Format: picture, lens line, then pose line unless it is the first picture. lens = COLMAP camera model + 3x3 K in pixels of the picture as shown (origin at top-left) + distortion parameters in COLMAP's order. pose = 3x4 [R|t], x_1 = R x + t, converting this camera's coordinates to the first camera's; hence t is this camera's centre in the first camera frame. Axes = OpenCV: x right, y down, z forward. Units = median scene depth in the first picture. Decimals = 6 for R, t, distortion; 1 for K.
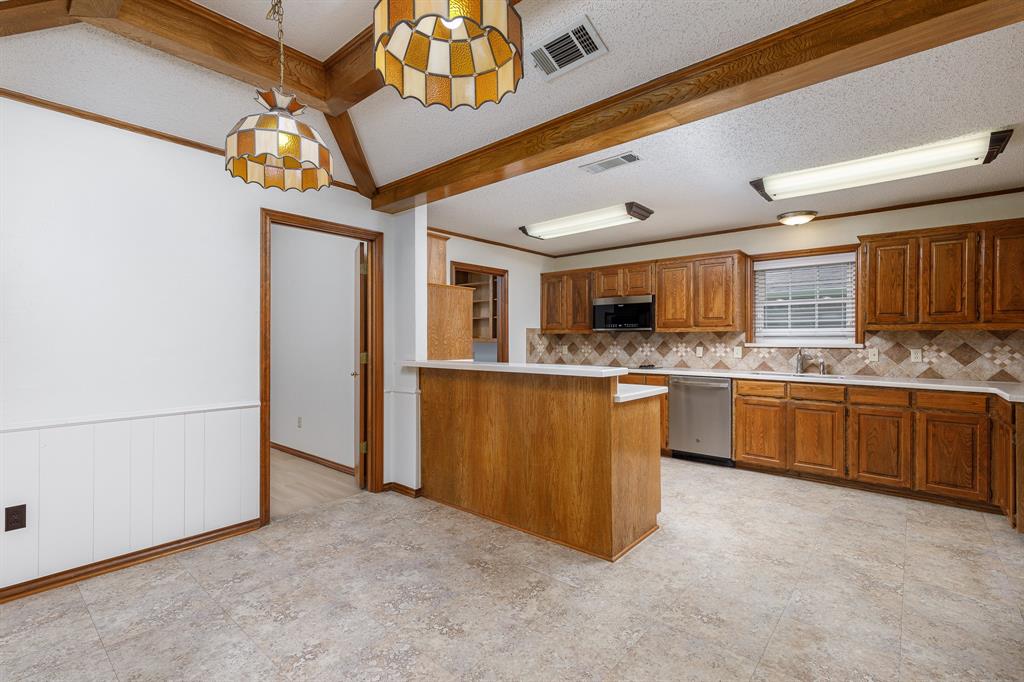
lens RADIAL K [[463.8, 0, 508.9], [0, 463.8, 341.8], [0, 0, 1]] dist [0.005112, 0.000273]
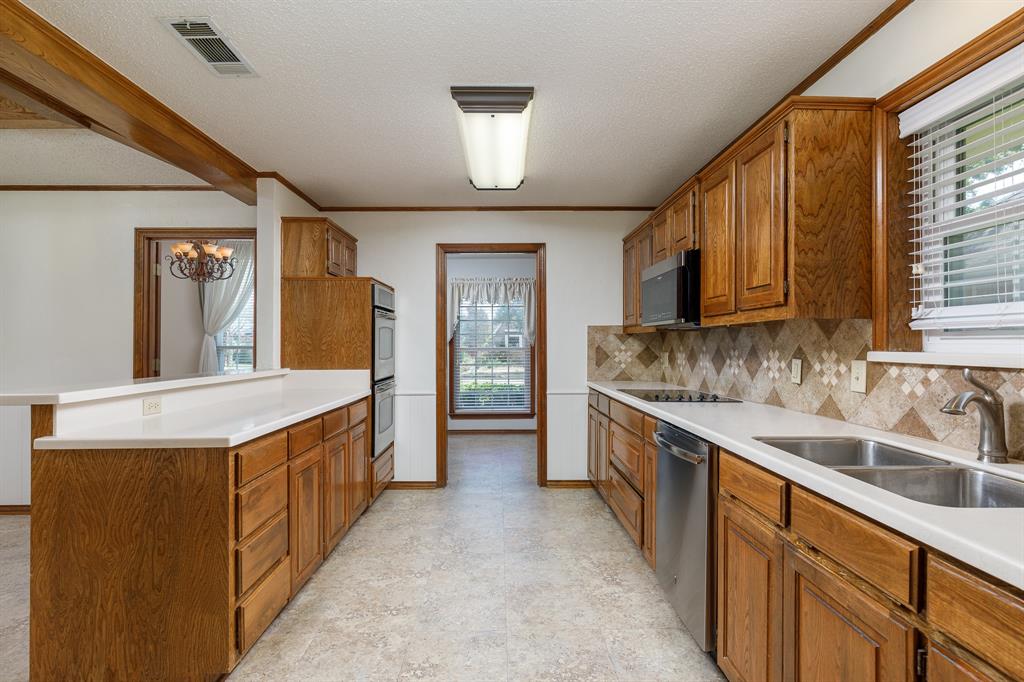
lens RADIAL K [[498.0, 0, 509.7], [0, 498.0, 344.1], [0, 0, 1]] dist [-0.002655, -0.000143]
pose [[0.671316, -0.003153, -0.741165, 0.586458], [0.001049, 0.999994, -0.003305, -0.001627], [0.741171, 0.001441, 0.671315, 0.525489]]
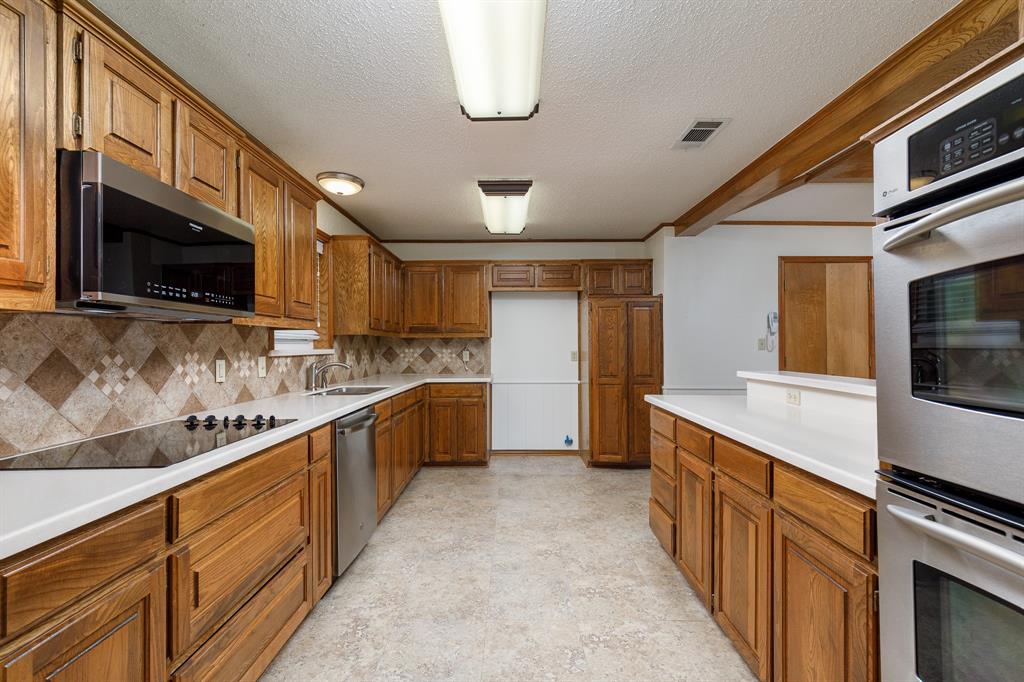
lens RADIAL K [[463.8, 0, 508.1], [0, 463.8, 342.6], [0, 0, 1]] dist [0.005112, 0.000273]
pose [[-0.647675, 0.003367, 0.761910, -0.119023], [0.002941, 0.999994, -0.001919, -0.004474], [-0.761911, 0.000998, -0.647680, 1.113479]]
